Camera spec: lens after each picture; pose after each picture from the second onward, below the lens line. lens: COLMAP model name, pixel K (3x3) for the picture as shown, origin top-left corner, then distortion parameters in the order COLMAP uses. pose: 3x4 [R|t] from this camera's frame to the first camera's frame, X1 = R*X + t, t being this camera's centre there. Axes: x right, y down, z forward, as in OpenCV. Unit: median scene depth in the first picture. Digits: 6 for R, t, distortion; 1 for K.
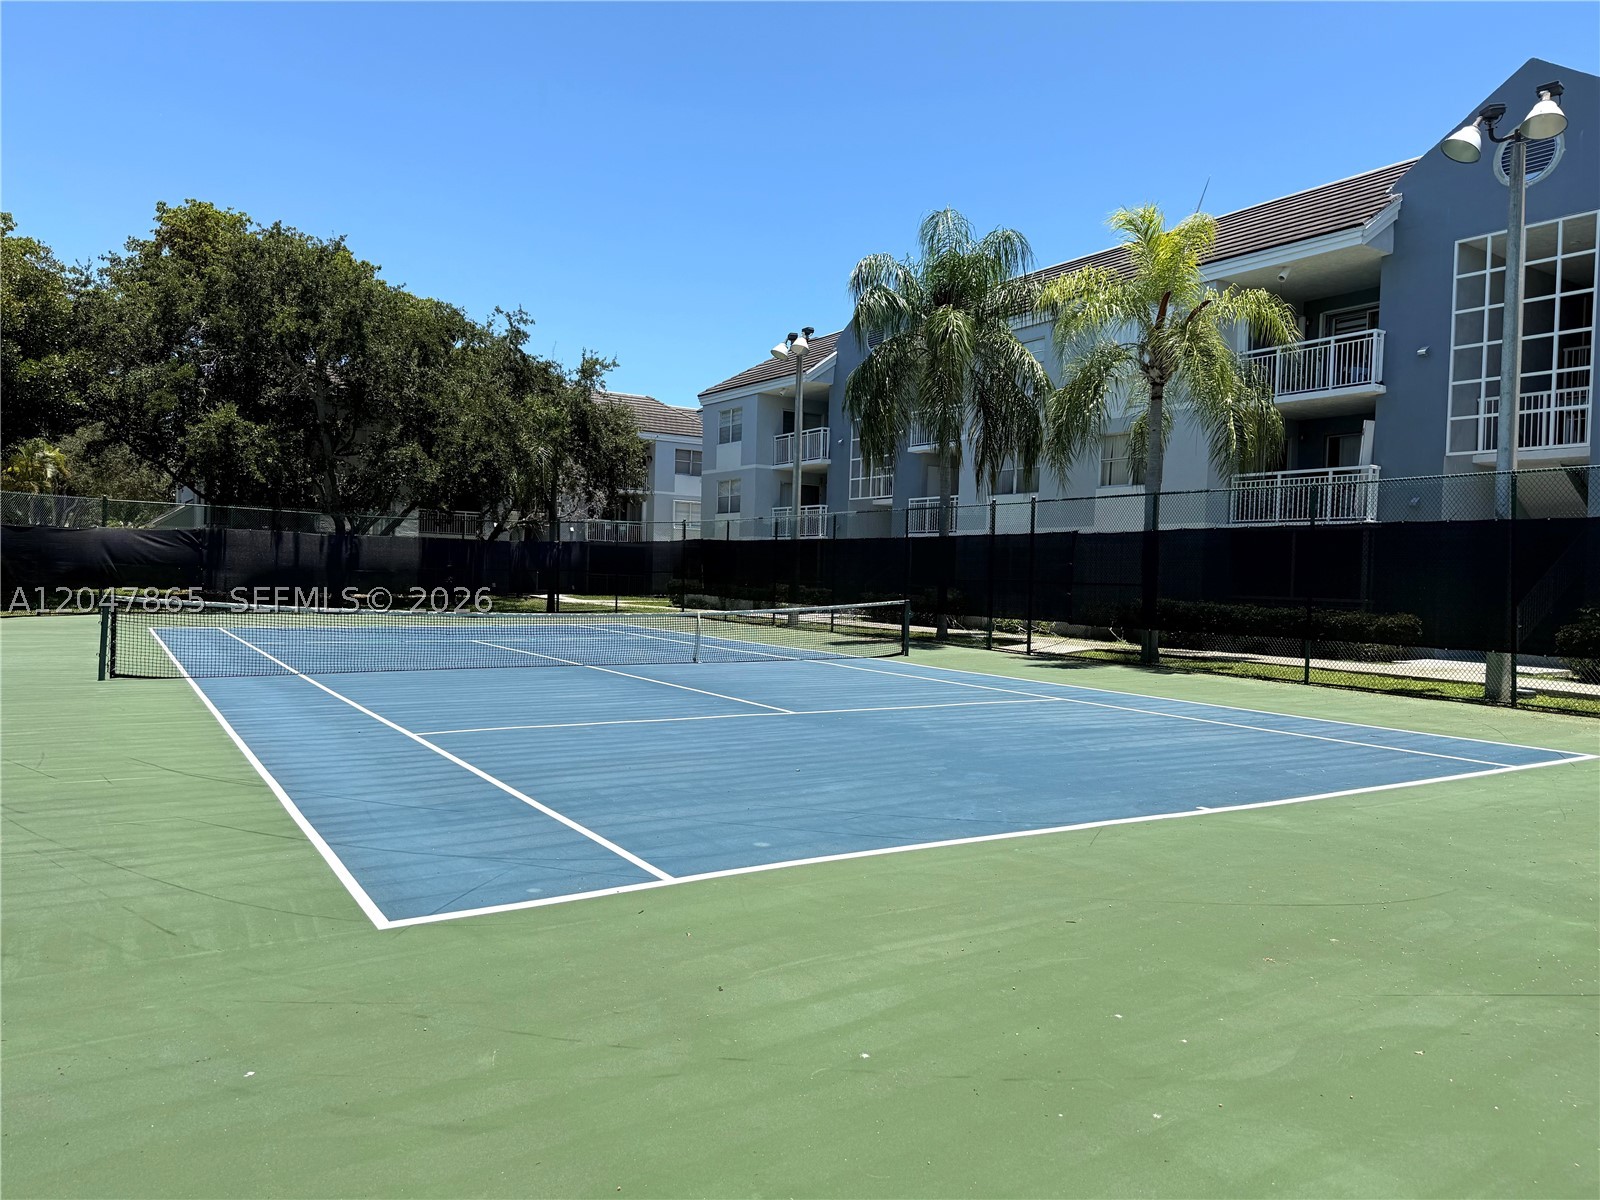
lens RADIAL K [[1123.7, 0, 797.3], [0, 1123.7, 607.2], [0, 0, 1]] dist [0.155388, -0.285781]
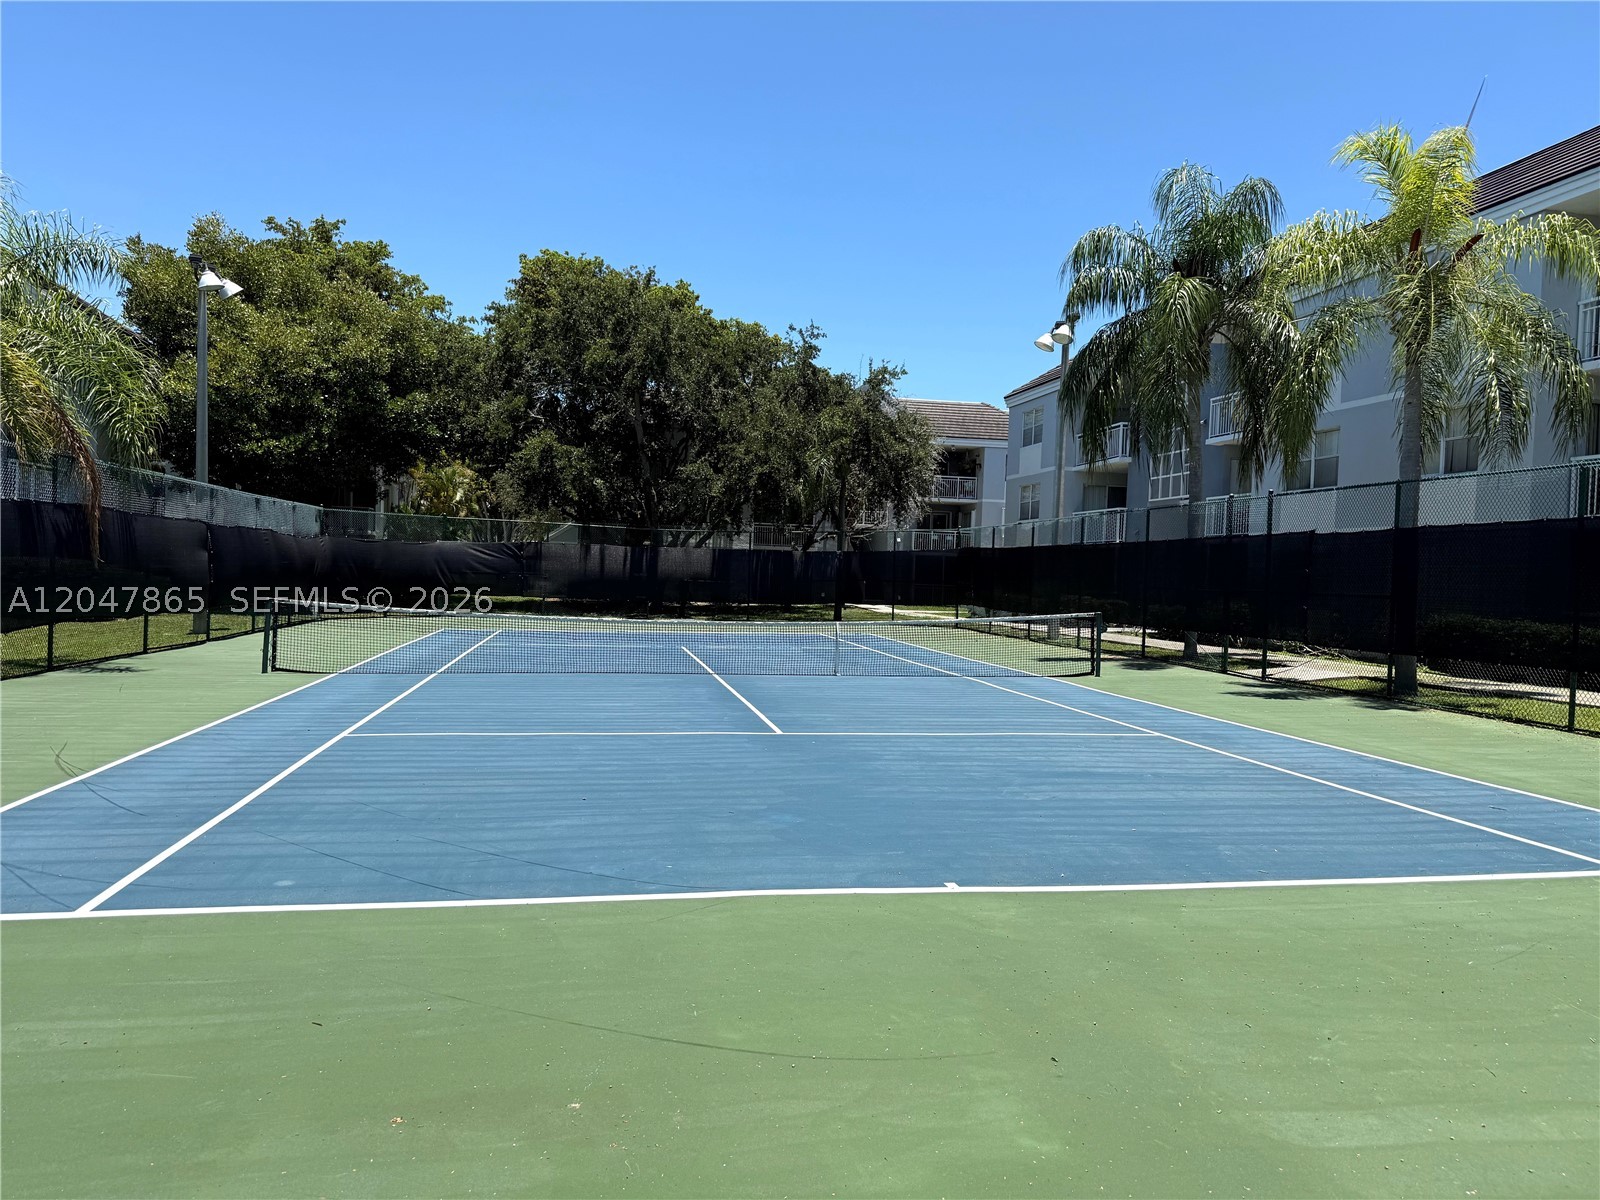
lens RADIAL K [[1117.8, 0, 803.5], [0, 1117.8, 615.1], [0, 0, 1]] dist [0.084825, -0.106884]
pose [[0.929466, 0.013584, -0.368658, 0.138940], [-0.014729, 0.999891, -0.000291, -0.000477], [0.368614, 0.005701, 0.929565, 0.069827]]
